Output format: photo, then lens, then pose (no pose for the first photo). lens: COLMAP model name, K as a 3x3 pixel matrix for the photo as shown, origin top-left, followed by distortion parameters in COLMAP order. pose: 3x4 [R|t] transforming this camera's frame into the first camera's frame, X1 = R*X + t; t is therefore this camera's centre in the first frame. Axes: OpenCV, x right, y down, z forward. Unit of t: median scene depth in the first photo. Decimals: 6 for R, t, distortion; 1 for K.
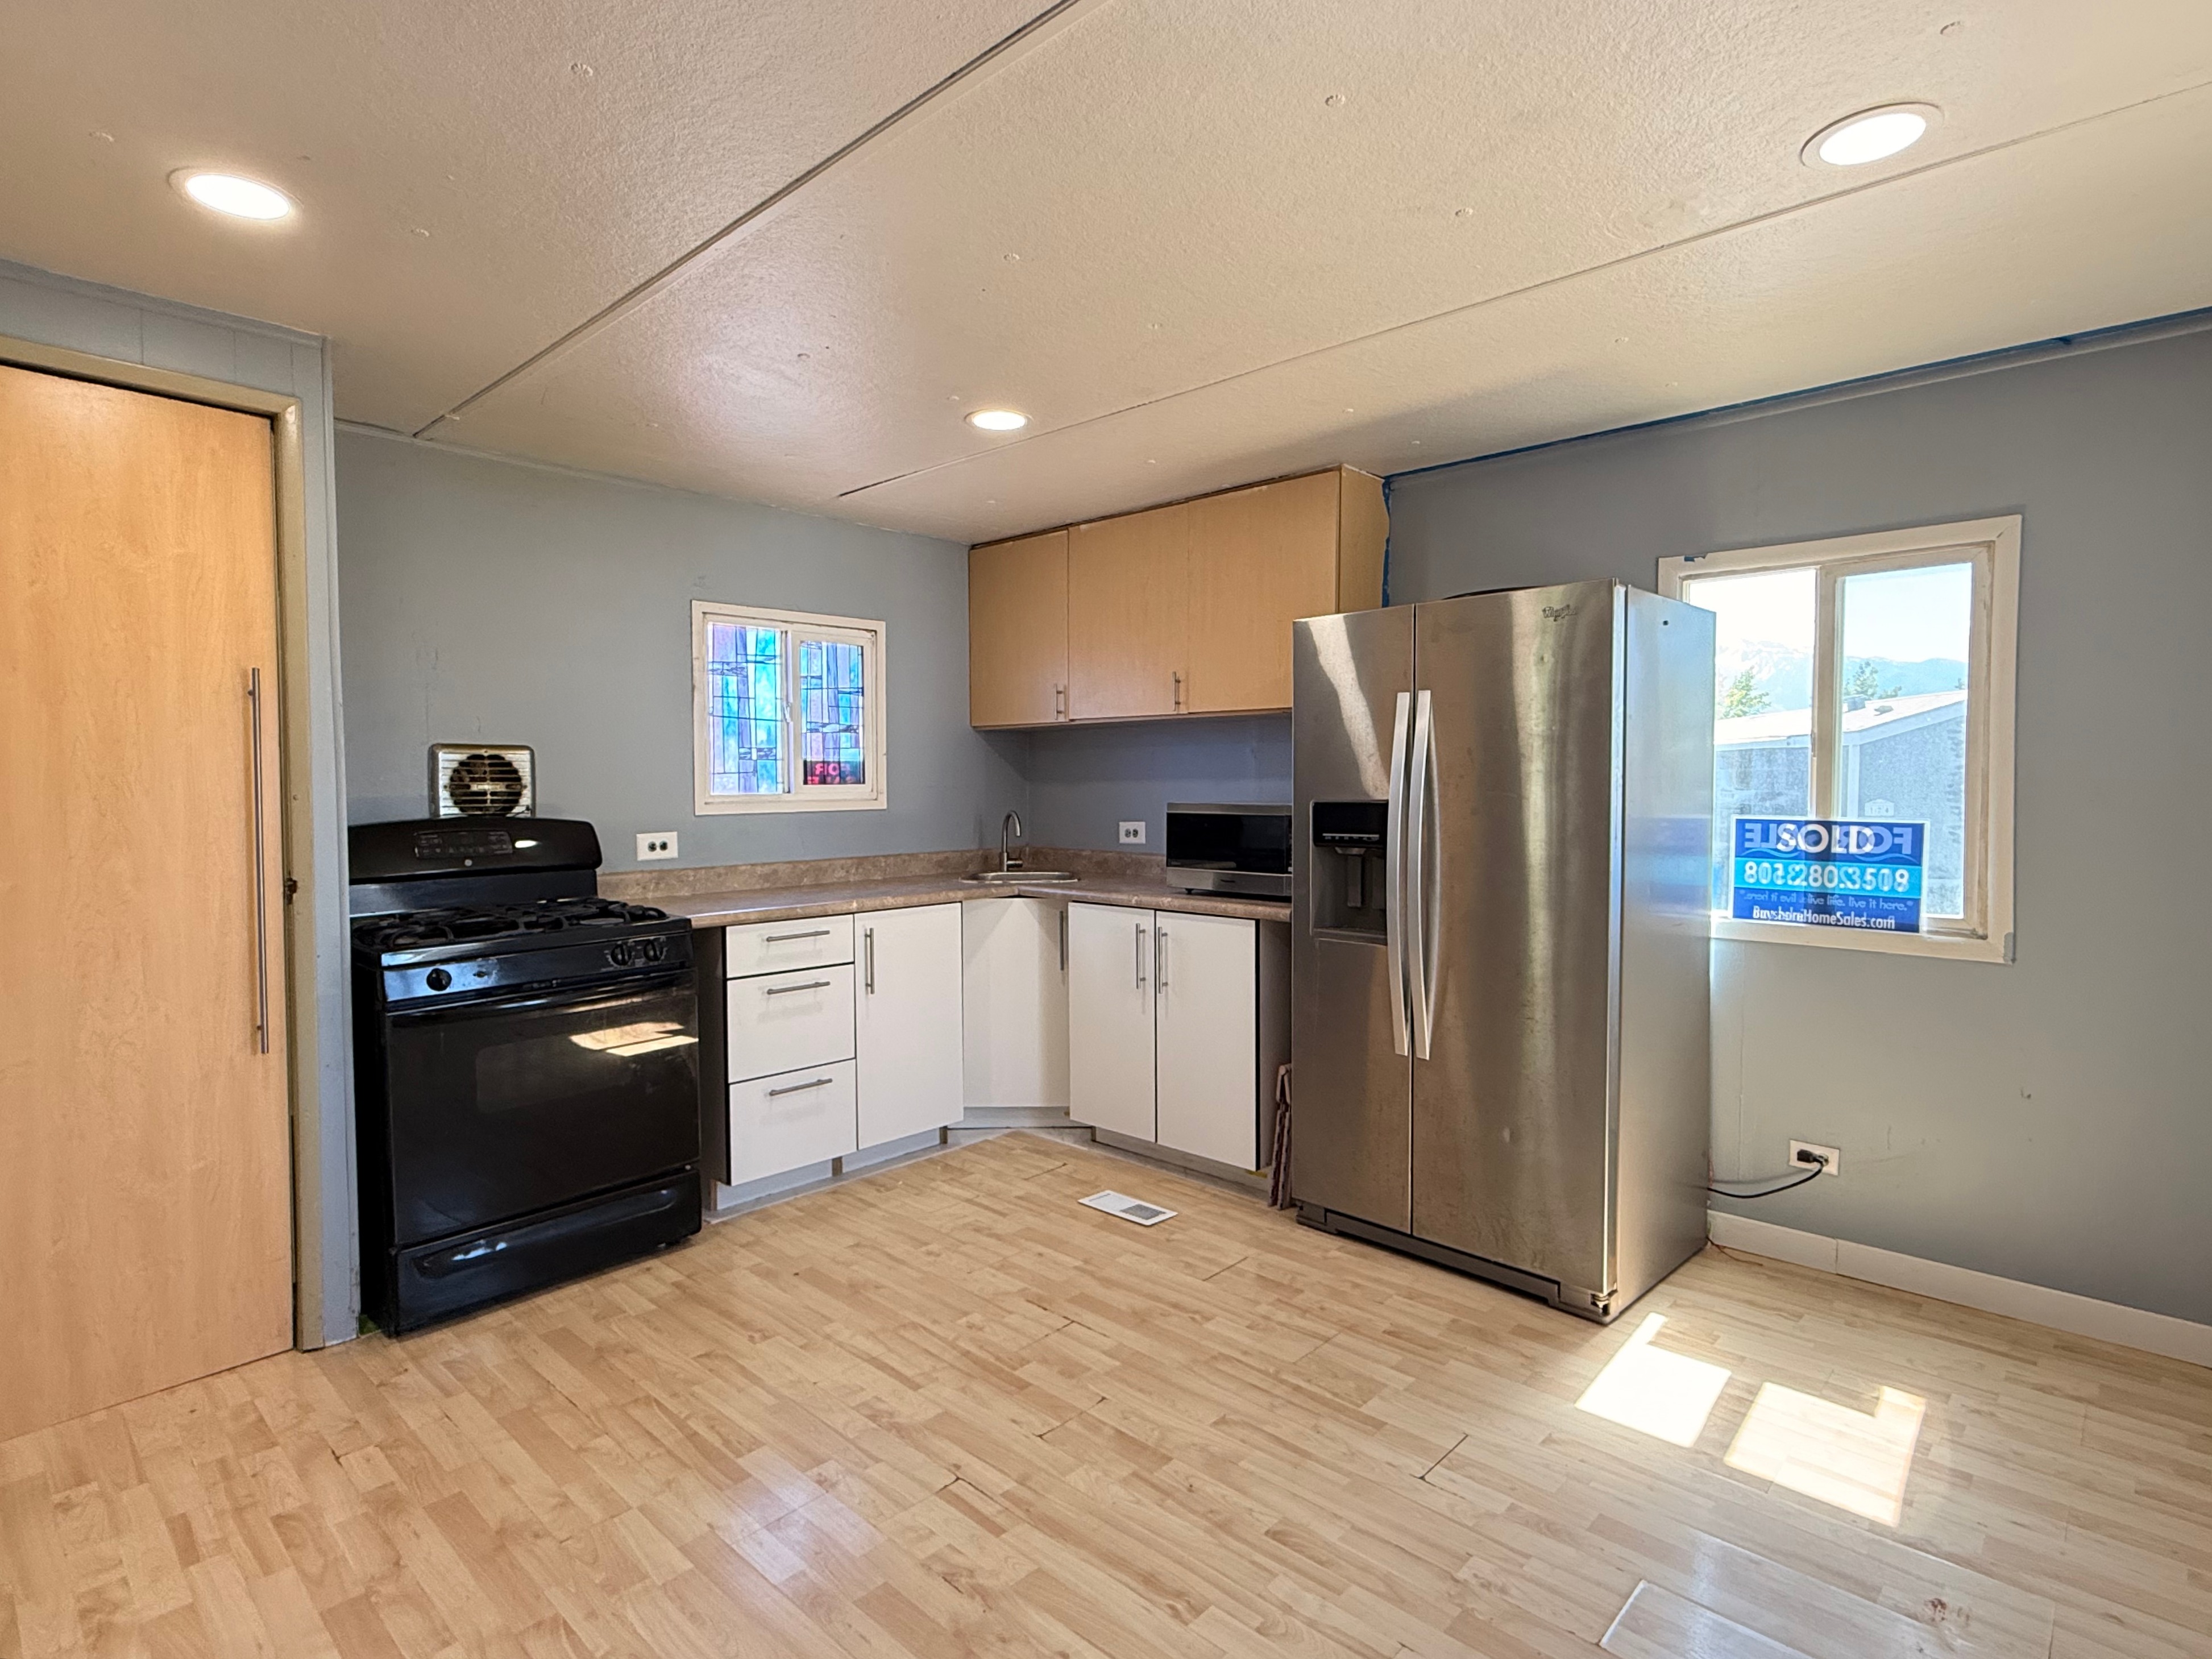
lens RADIAL K [[1098.1, 0, 1082.8], [0, 1098.1, 829.2], [0, 0, 1]] dist [0.002289, -0.000492]
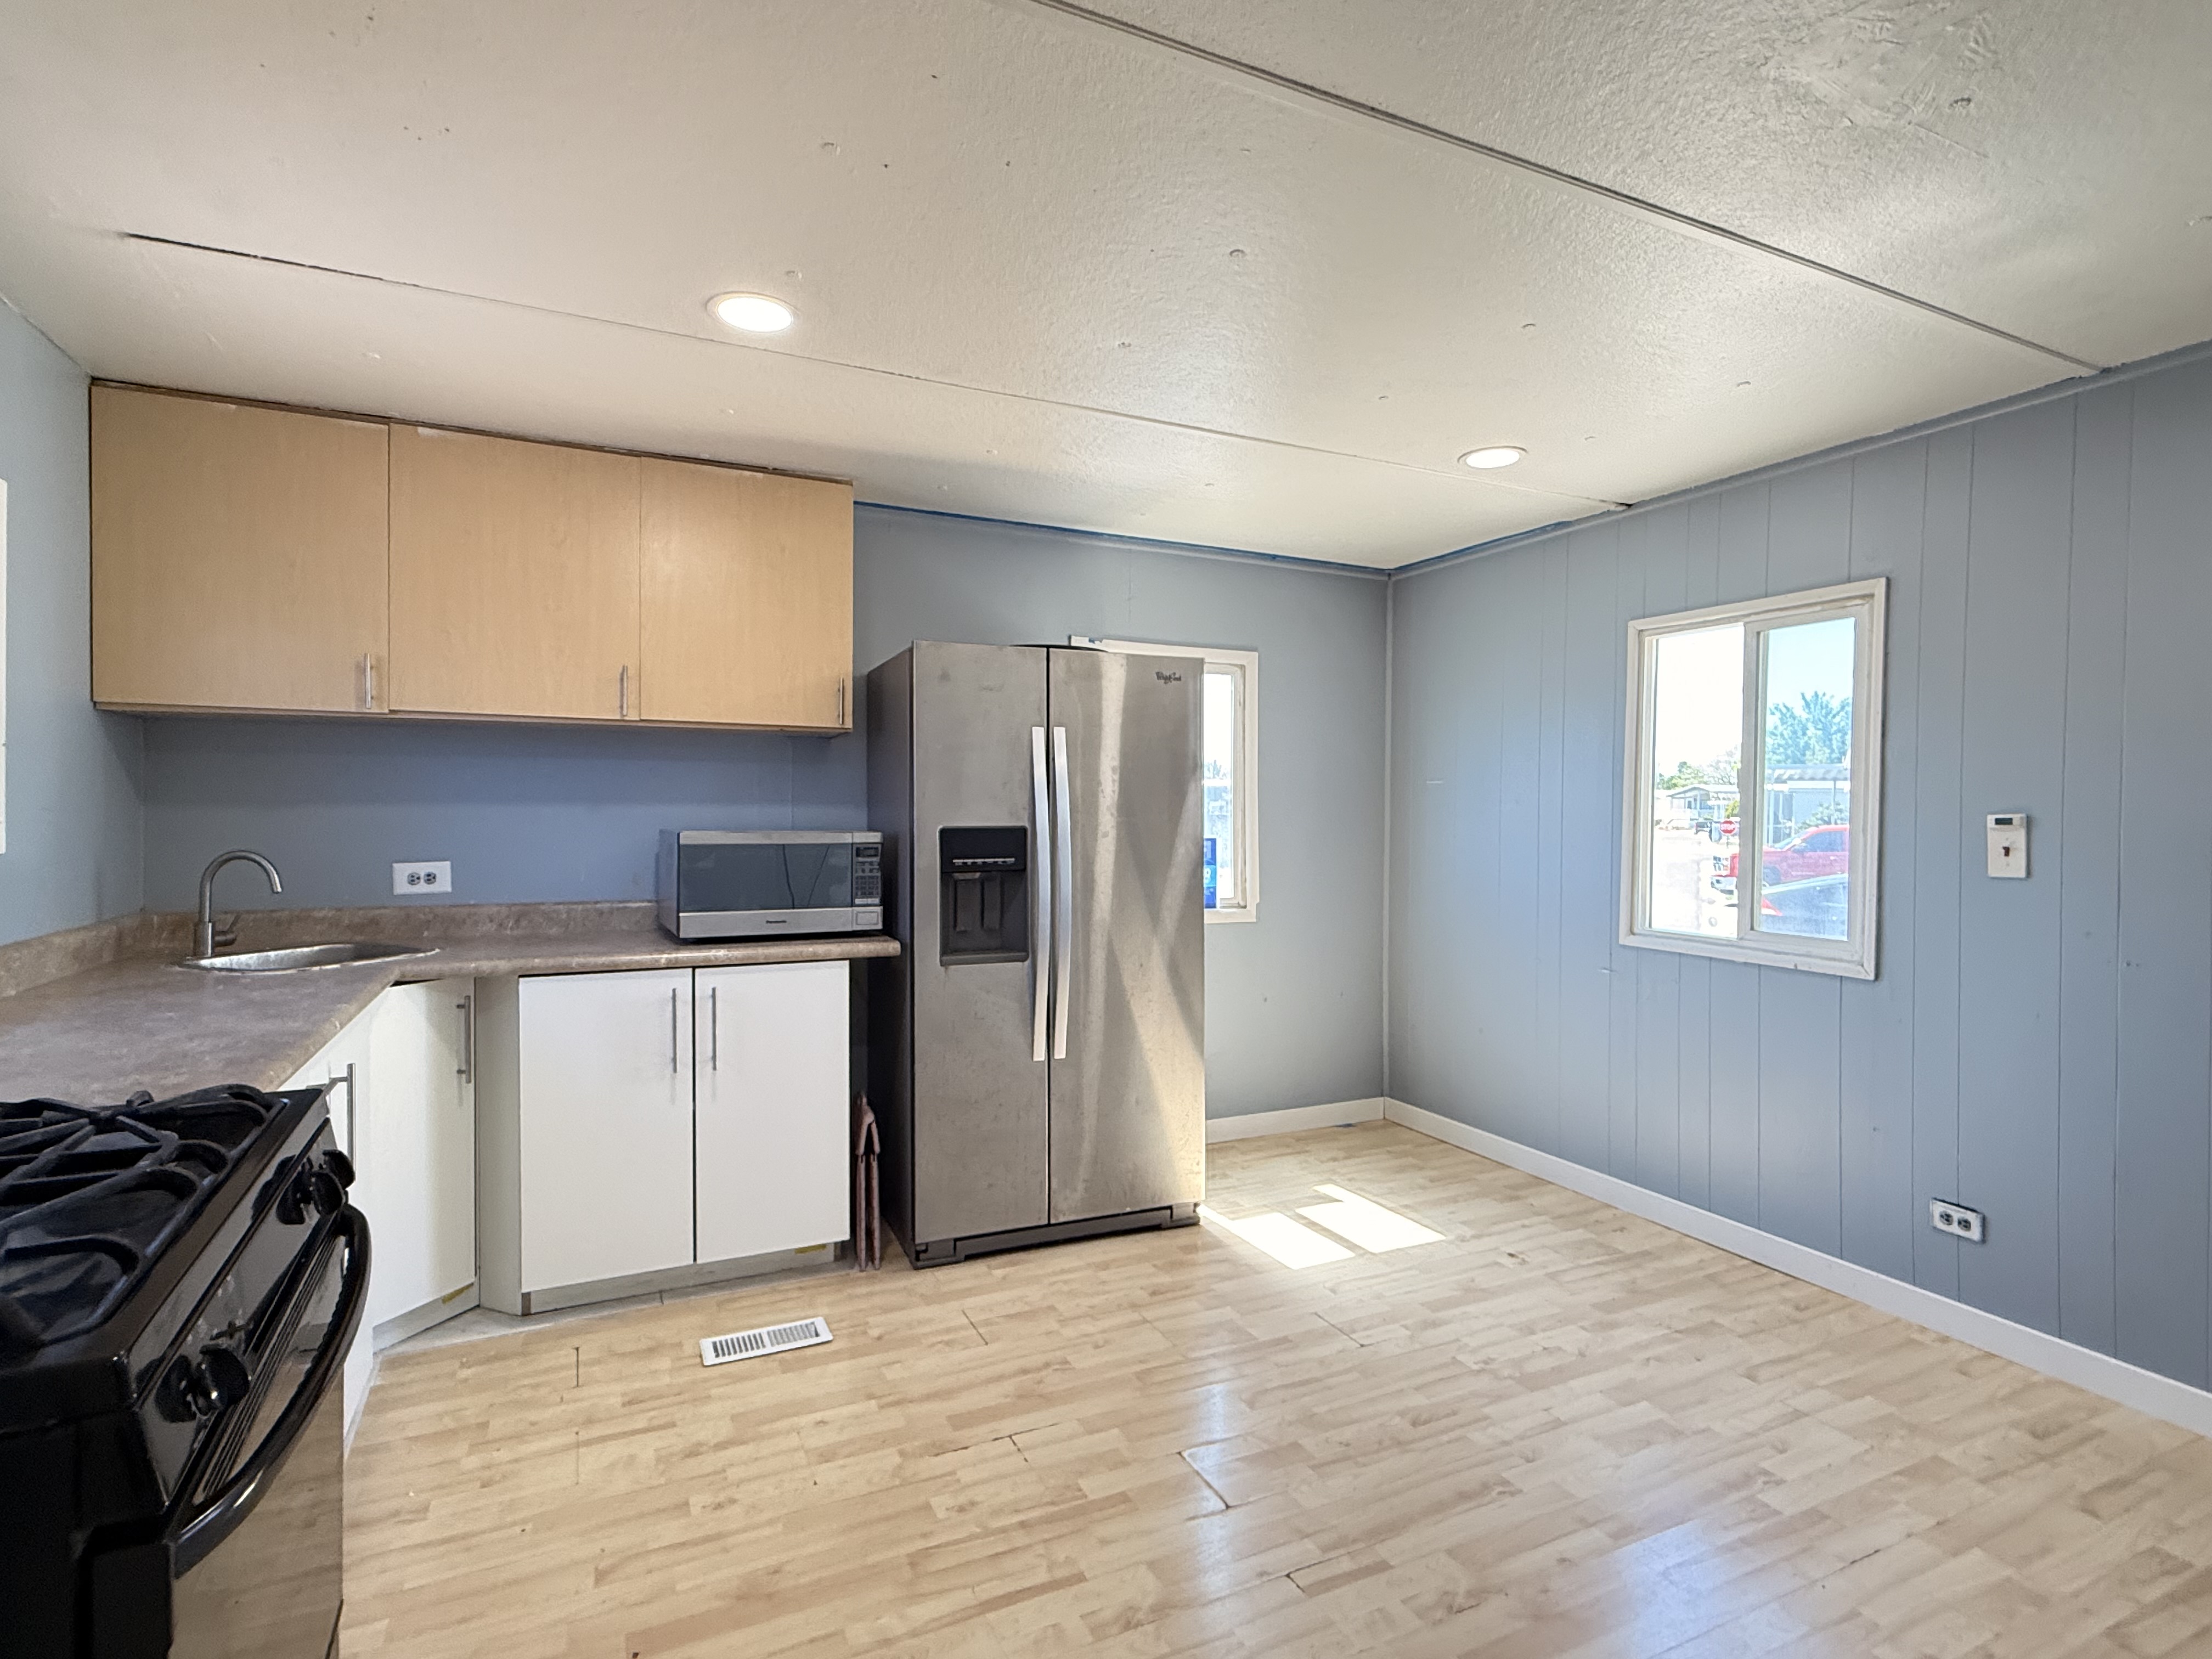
lens RADIAL K [[1098.1, 0, 1069.3], [0, 1098.1, 825.1], [0, 0, 1]] dist [0.002289, -0.000492]
pose [[0.382214, -0.005611, 0.924057, -0.713362], [0.034147, 0.999384, -0.008055, -0.017212], [-0.923443, 0.034632, 0.382170, 0.562676]]
